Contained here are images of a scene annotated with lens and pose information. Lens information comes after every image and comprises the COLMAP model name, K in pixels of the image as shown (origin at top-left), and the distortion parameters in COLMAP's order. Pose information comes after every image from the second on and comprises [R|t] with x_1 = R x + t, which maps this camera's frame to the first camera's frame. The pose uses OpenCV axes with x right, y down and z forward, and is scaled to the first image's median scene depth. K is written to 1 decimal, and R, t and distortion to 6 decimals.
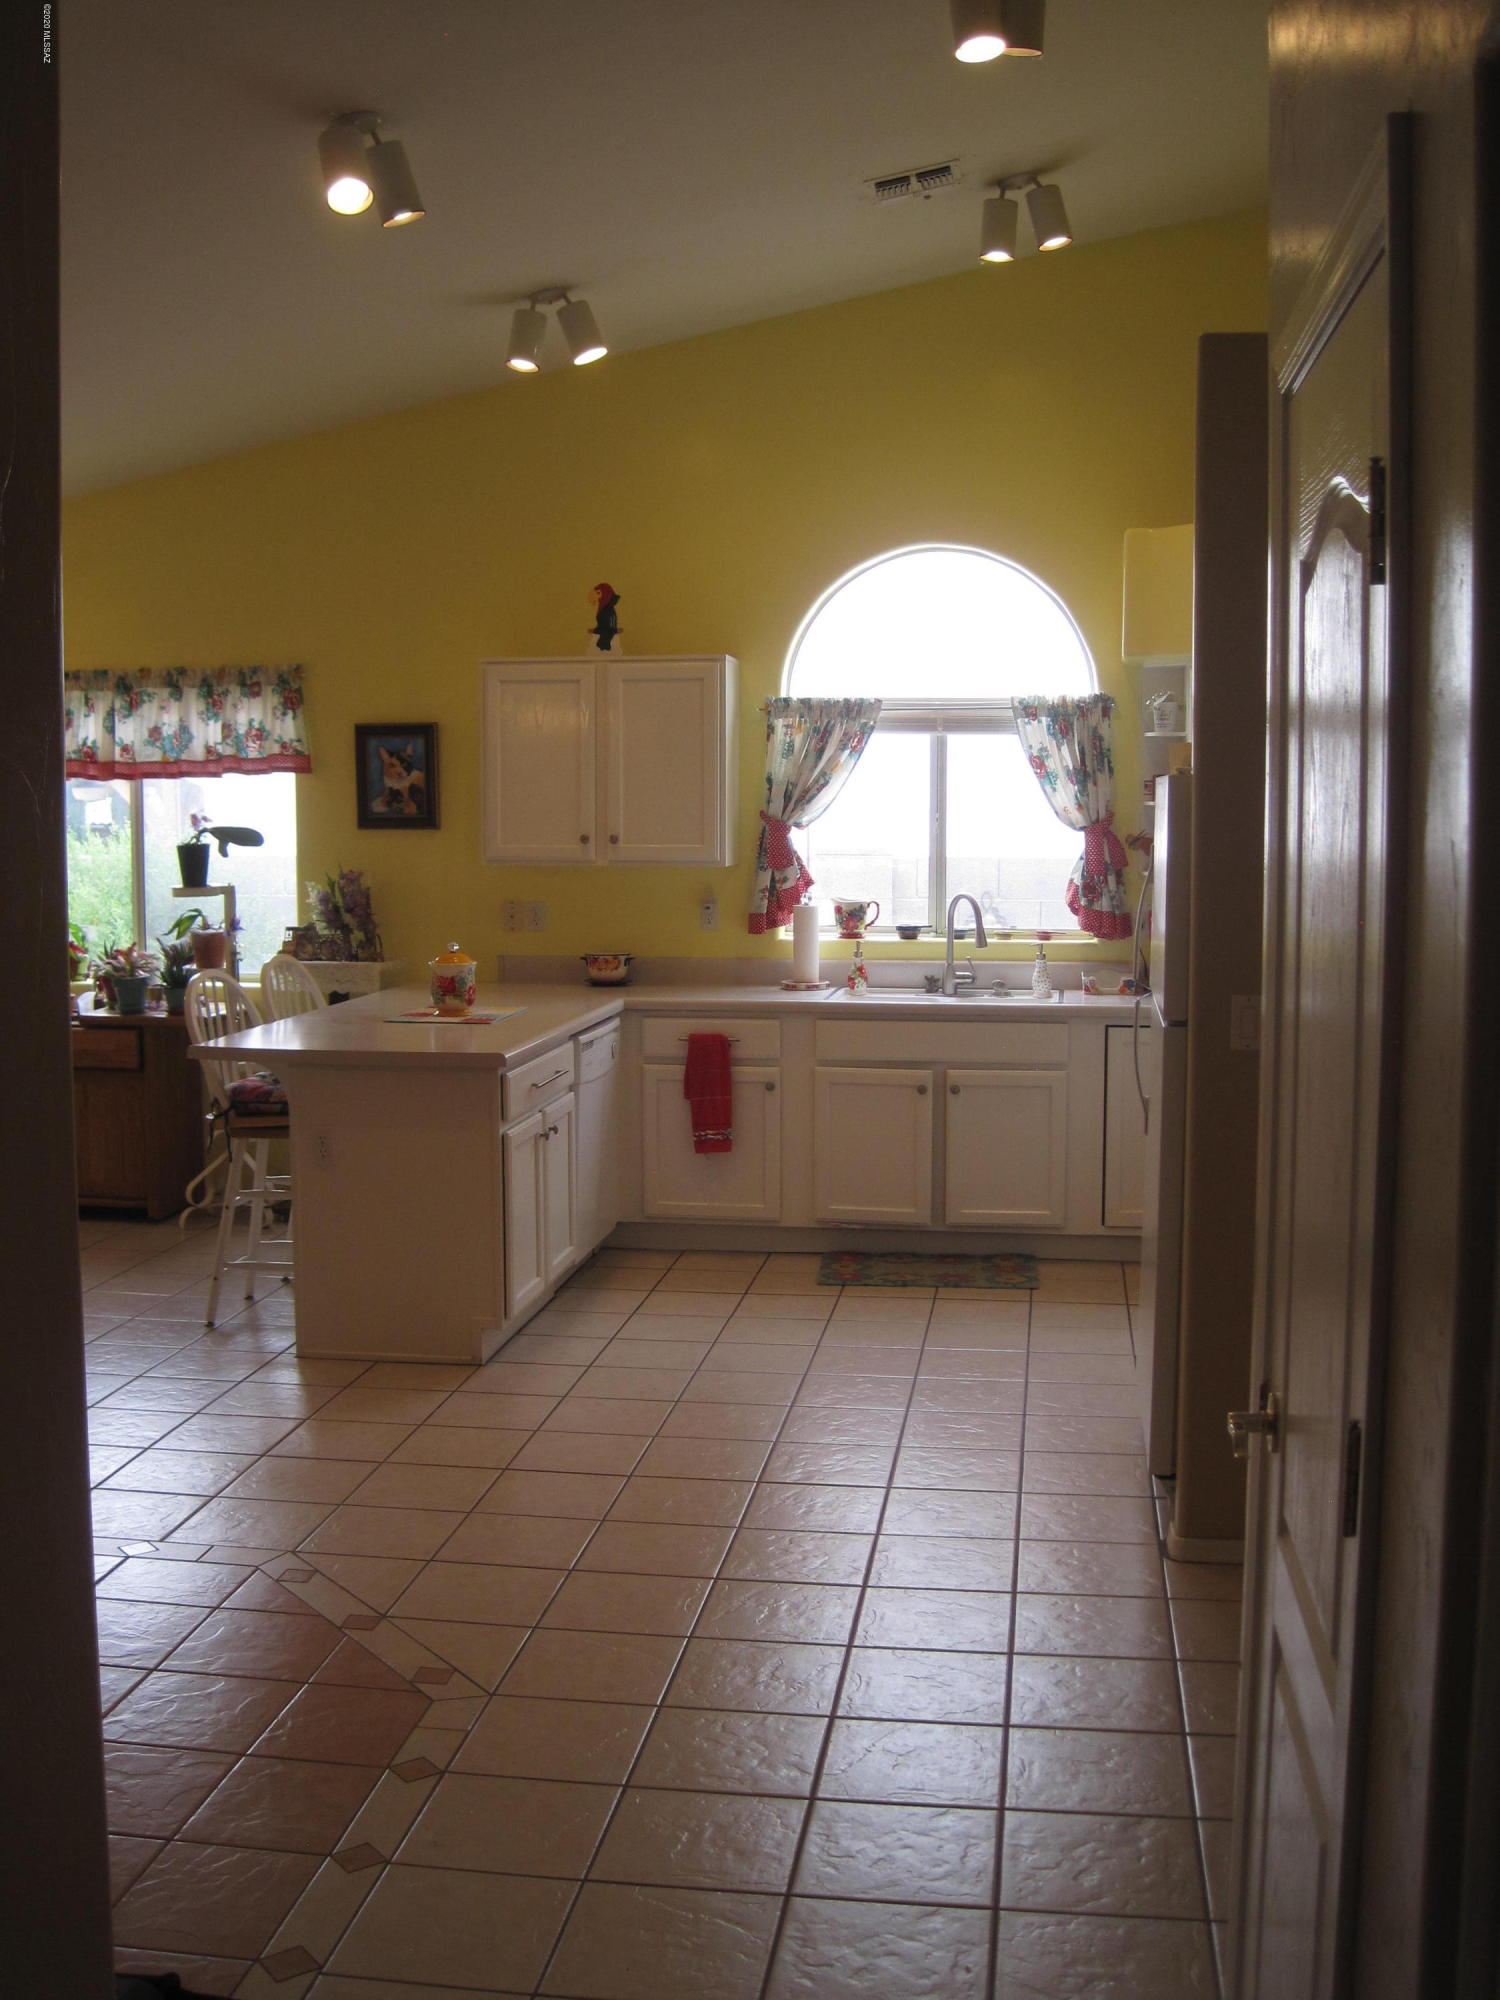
lens RADIAL K [[2075.8, 0, 750.0], [0, 2075.8, 1000.0], [0, 0, 1]] dist [-0.156359, 0.085059]
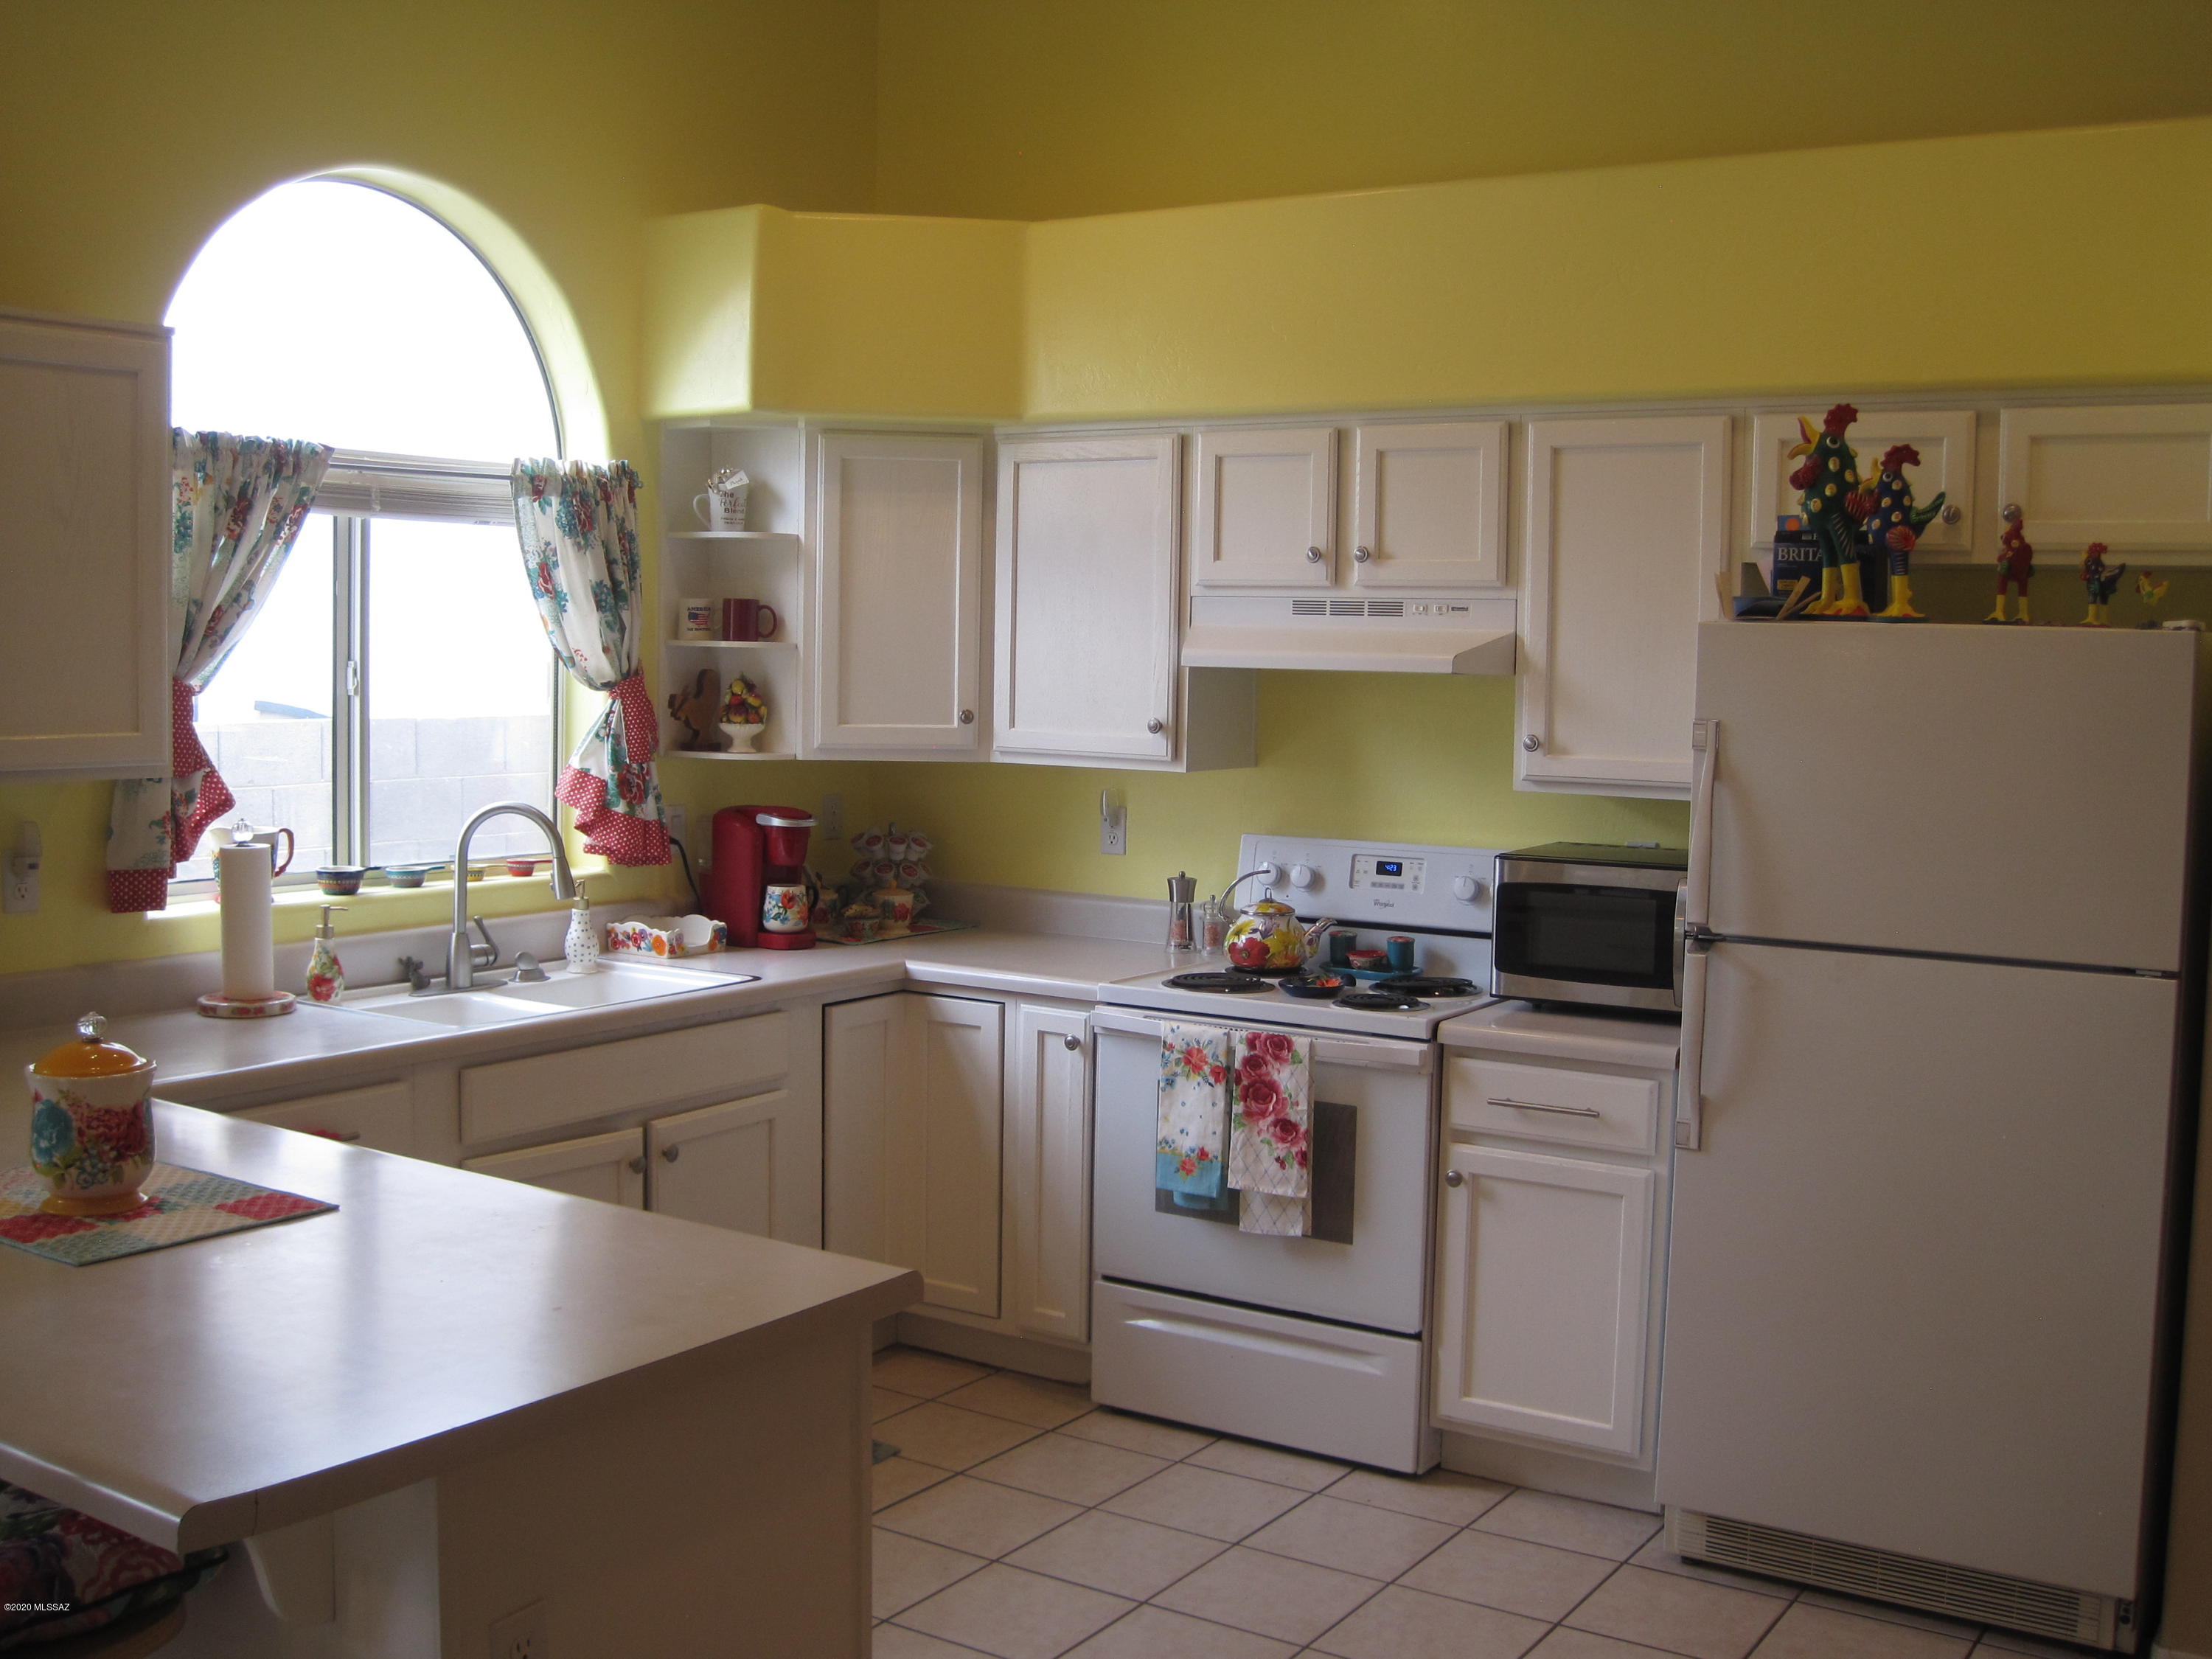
lens RADIAL K [[2295.8, 0, 1106.0], [0, 2295.8, 829.5], [0, 0, 1]] dist [-0.156359, 0.085059]
pose [[0.417322, -0.065896, 0.906367, -0.381328], [0.067143, 0.996877, 0.041561, -0.058463], [-0.906275, 0.043511, 0.420443, 0.584611]]
